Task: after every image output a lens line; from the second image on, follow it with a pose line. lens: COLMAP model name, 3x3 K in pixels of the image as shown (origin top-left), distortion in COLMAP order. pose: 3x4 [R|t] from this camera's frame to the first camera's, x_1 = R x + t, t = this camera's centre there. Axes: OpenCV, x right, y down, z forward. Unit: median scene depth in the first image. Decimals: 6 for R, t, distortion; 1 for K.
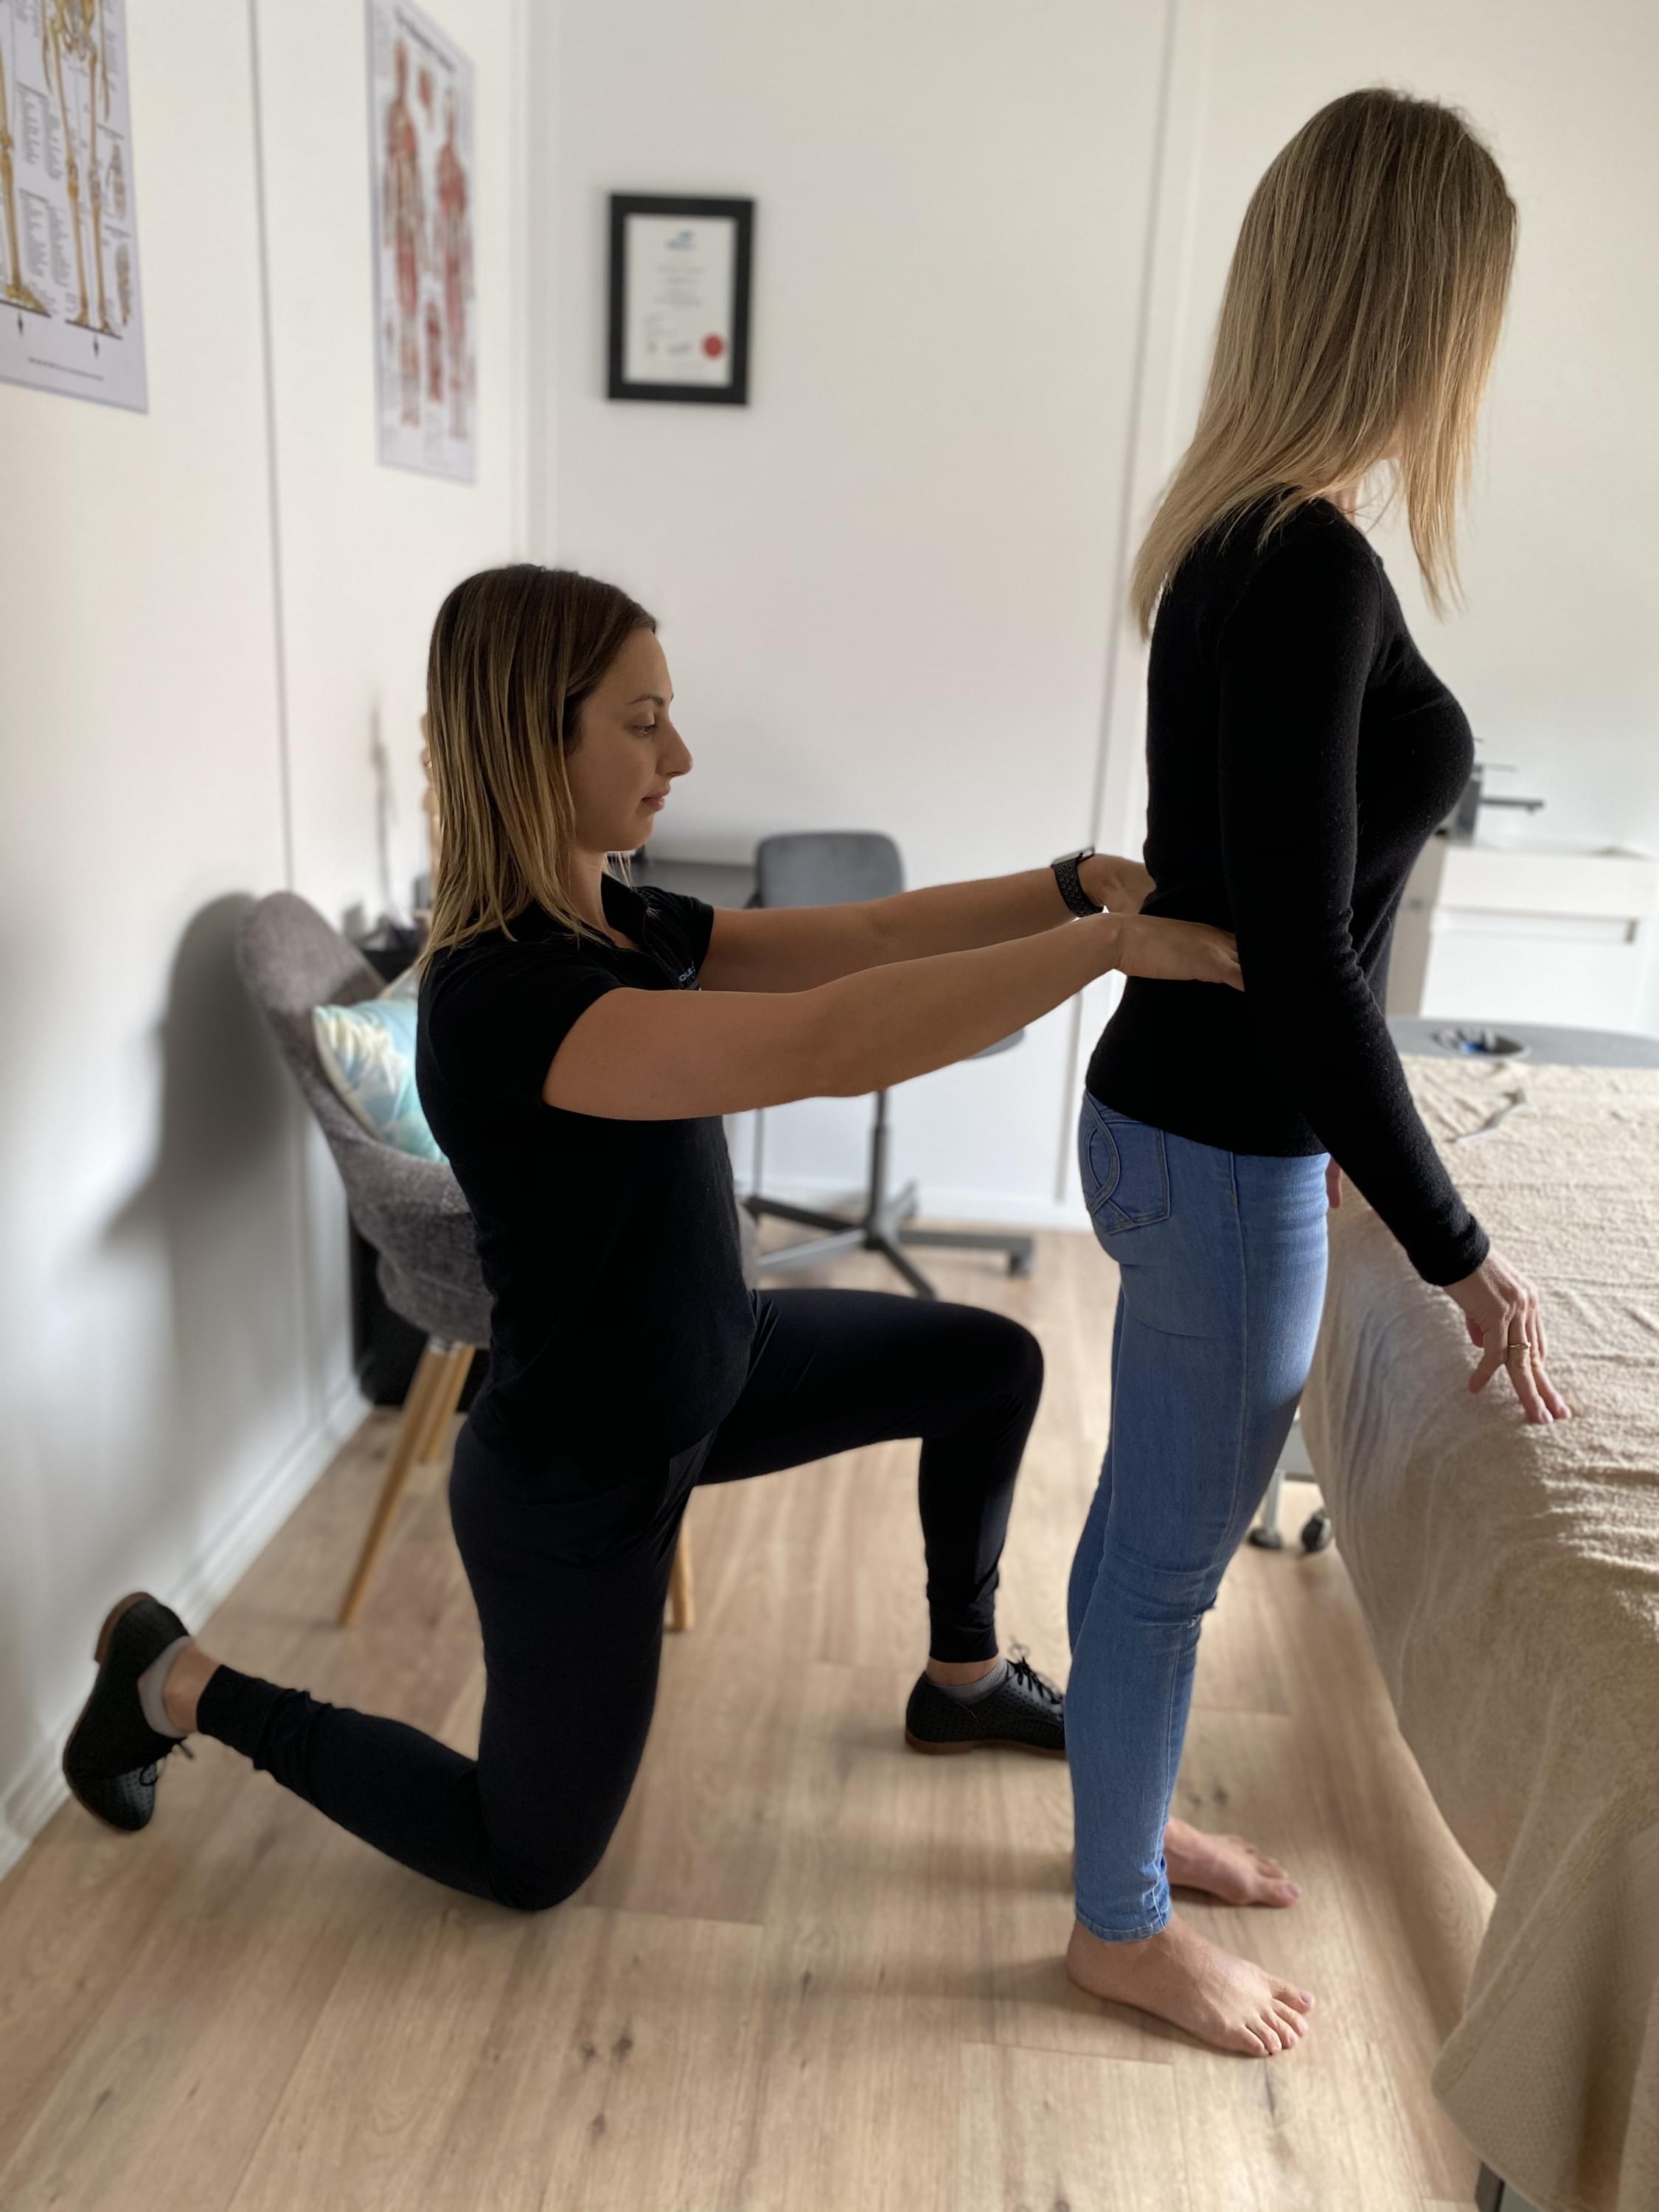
lens RADIAL K [[1705.6, 0, 829.5], [0, 1705.6, 1106.0], [0, 0, 1]] dist [-0.001166, 0.005423]
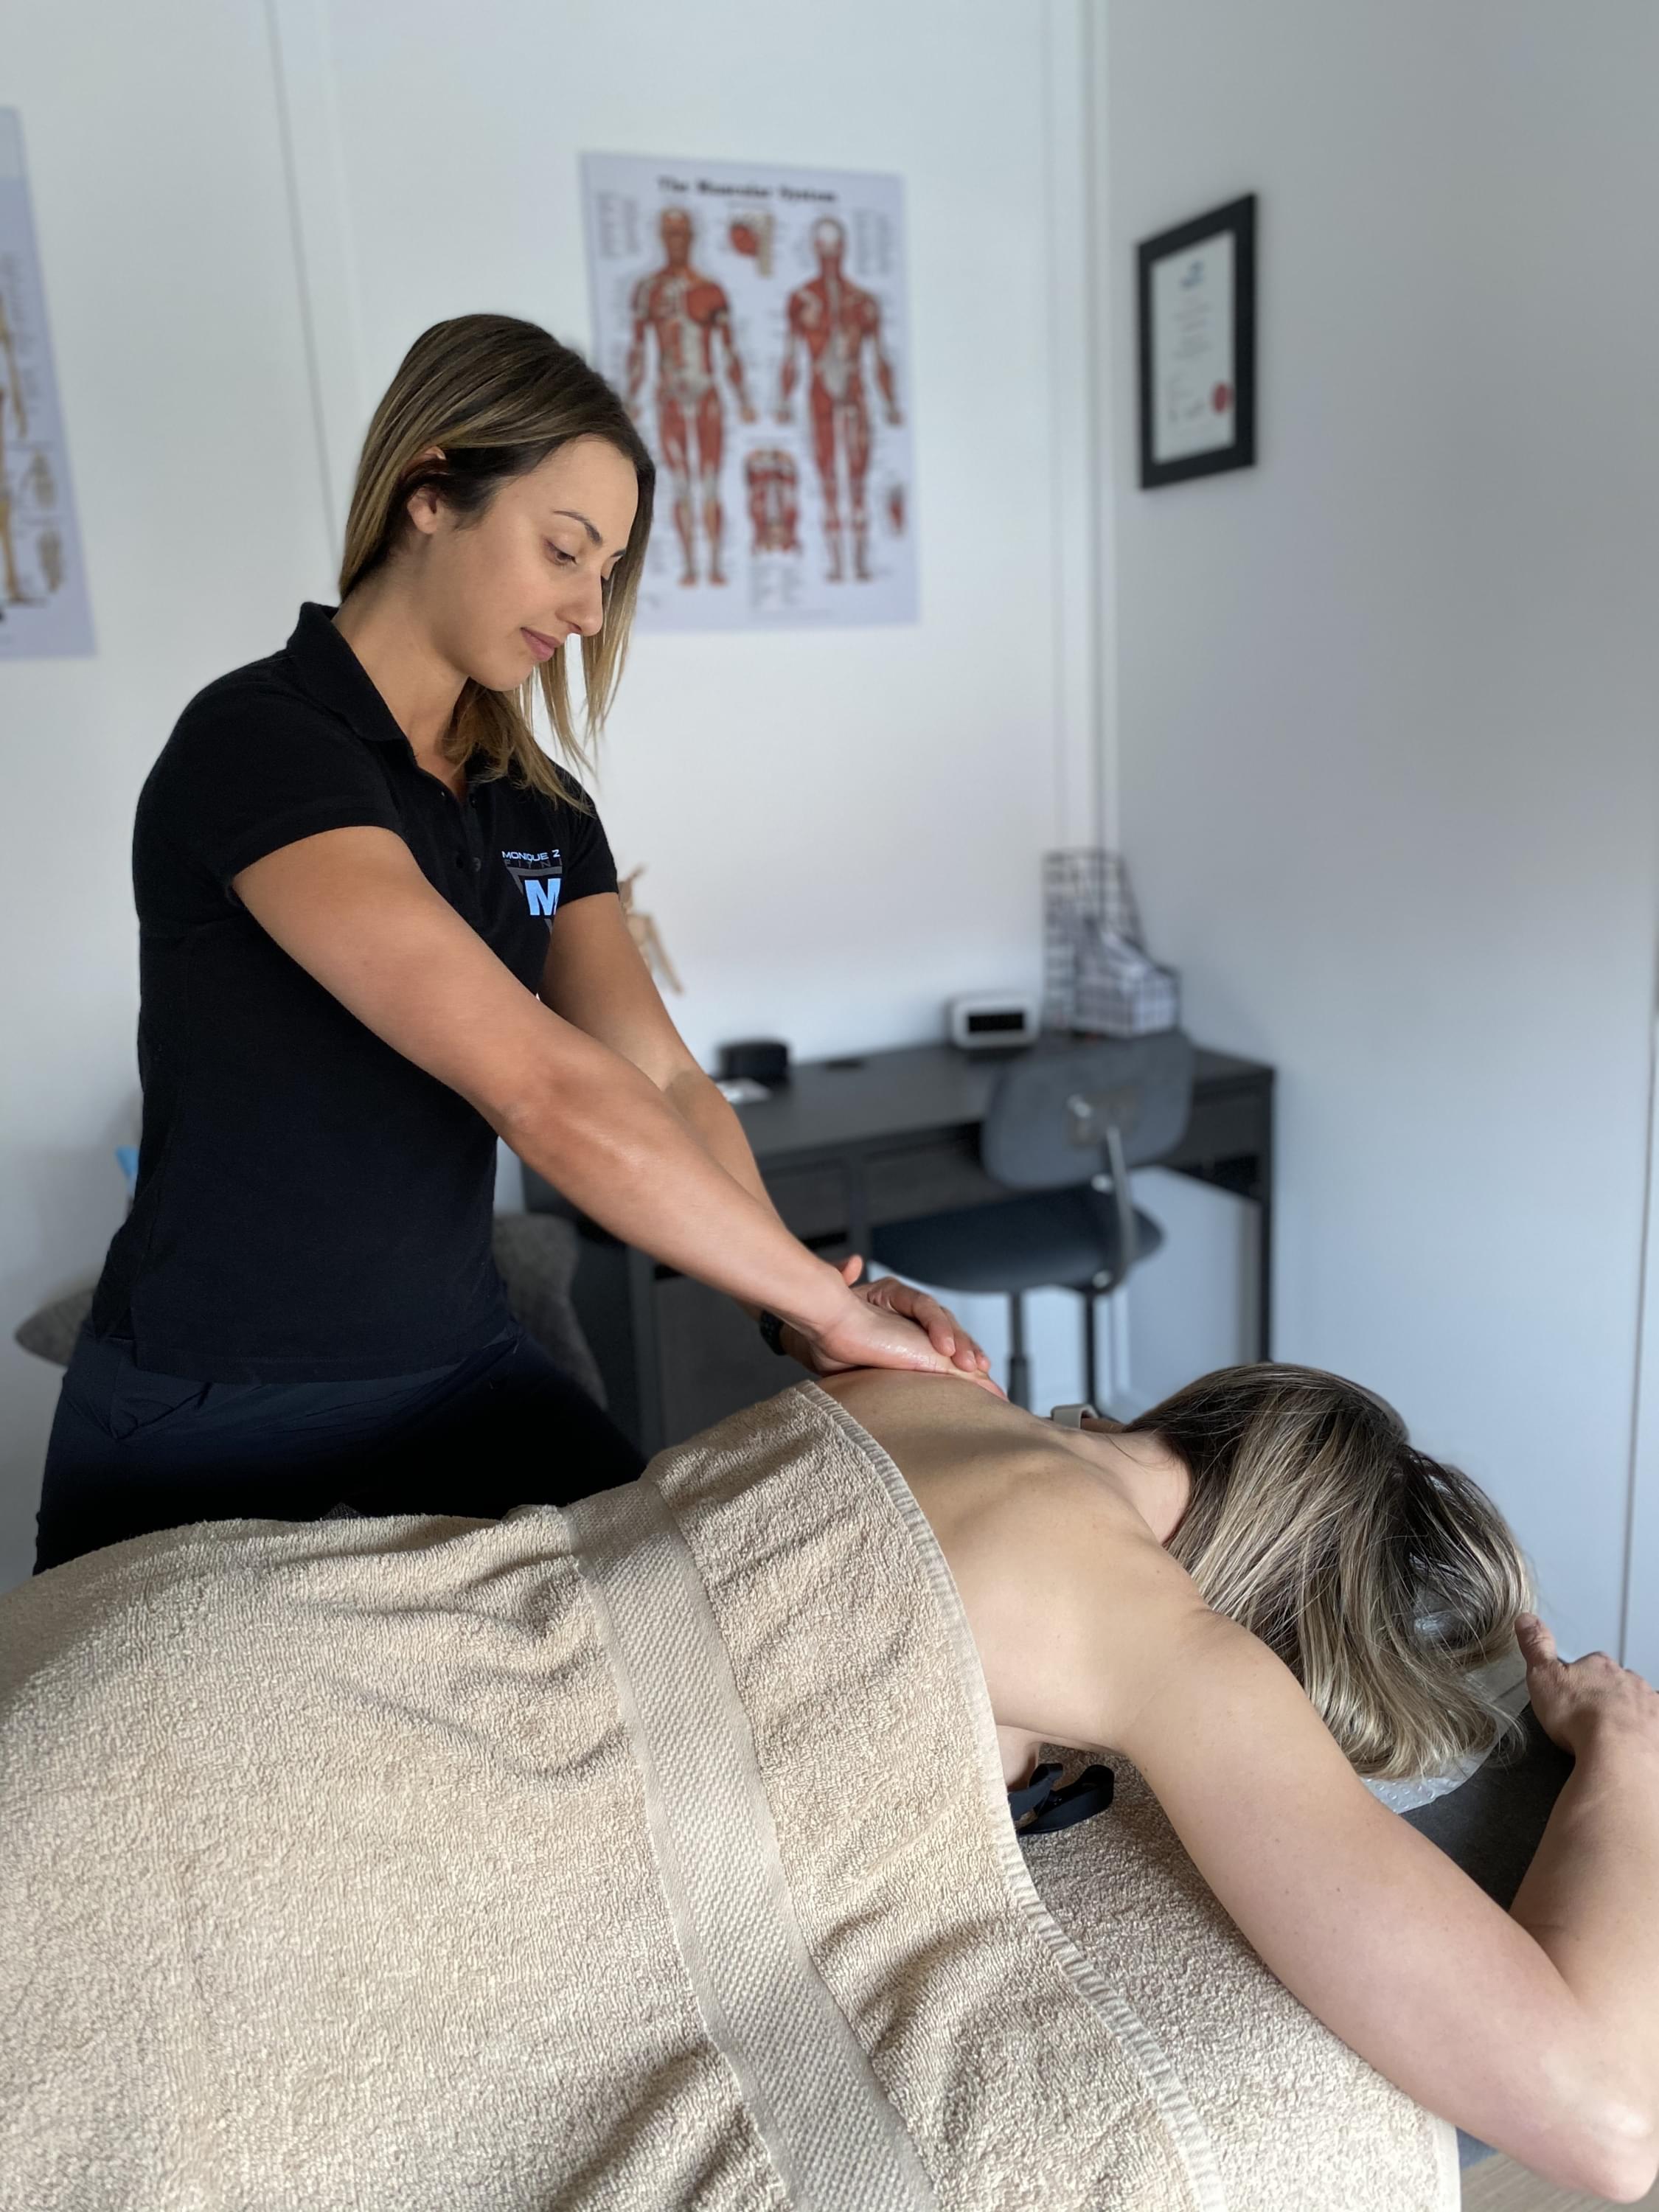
lens RADIAL K [[1671.6, 0, 829.5], [0, 1671.6, 1106.0], [0, 0, 1]] dist [-0.007559, 0.003346]
pose [[0.499859, 0.128092, -0.856582, 0.656358], [-0.170666, 0.984180, 0.047580, -0.162277], [0.849125, 0.122406, 0.513812, 0.607254]]
